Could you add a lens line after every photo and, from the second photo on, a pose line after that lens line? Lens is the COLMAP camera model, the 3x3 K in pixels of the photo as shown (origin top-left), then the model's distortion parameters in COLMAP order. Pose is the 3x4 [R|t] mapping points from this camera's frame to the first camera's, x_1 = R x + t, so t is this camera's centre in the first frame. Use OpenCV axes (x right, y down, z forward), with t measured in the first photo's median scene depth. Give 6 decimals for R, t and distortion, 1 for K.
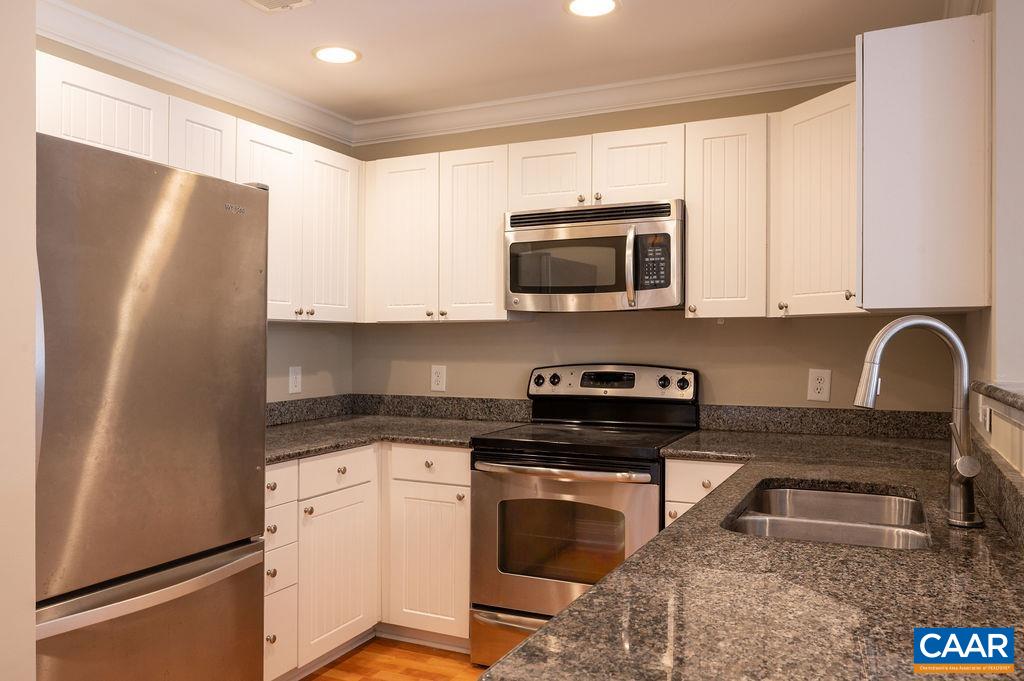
lens RADIAL K [[778.9, 0, 511.2], [0, 778.9, 338.0], [0, 0, 1]] dist [-0.011005, -0.003784]
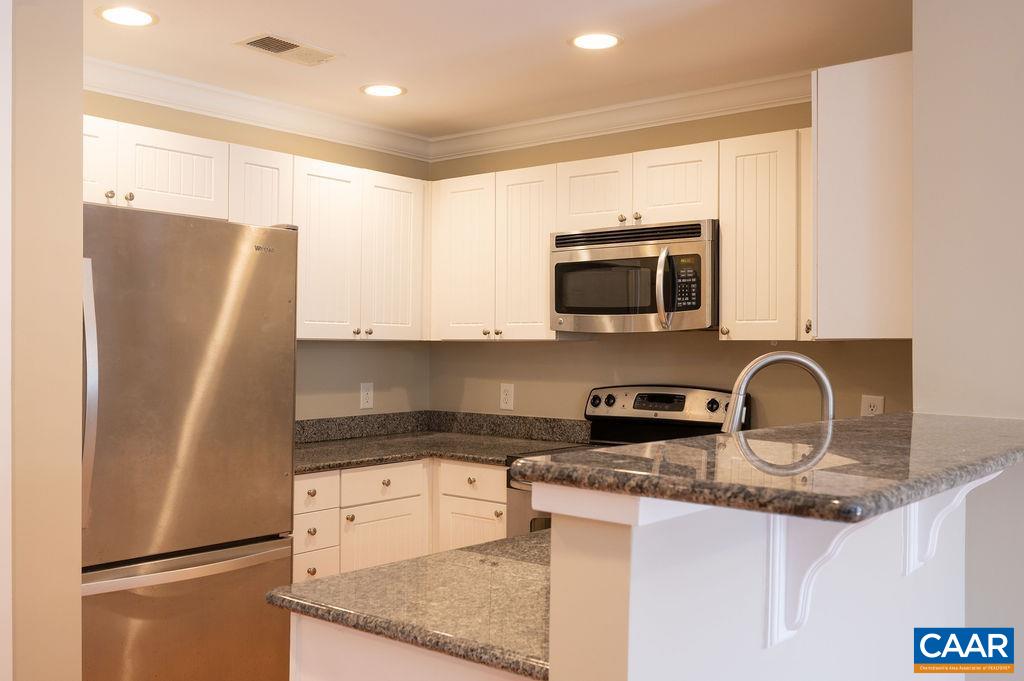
lens RADIAL K [[956.3, 0, 512.0], [0, 956.3, 342.4], [0, 0, 1]] dist [-0.009877, 0.000000]
pose [[0.971473, 0.005536, -0.237085, 0.244378], [-0.005800, 0.999983, -0.000419, -0.020180], [0.237079, 0.001782, 0.971489, -0.213058]]
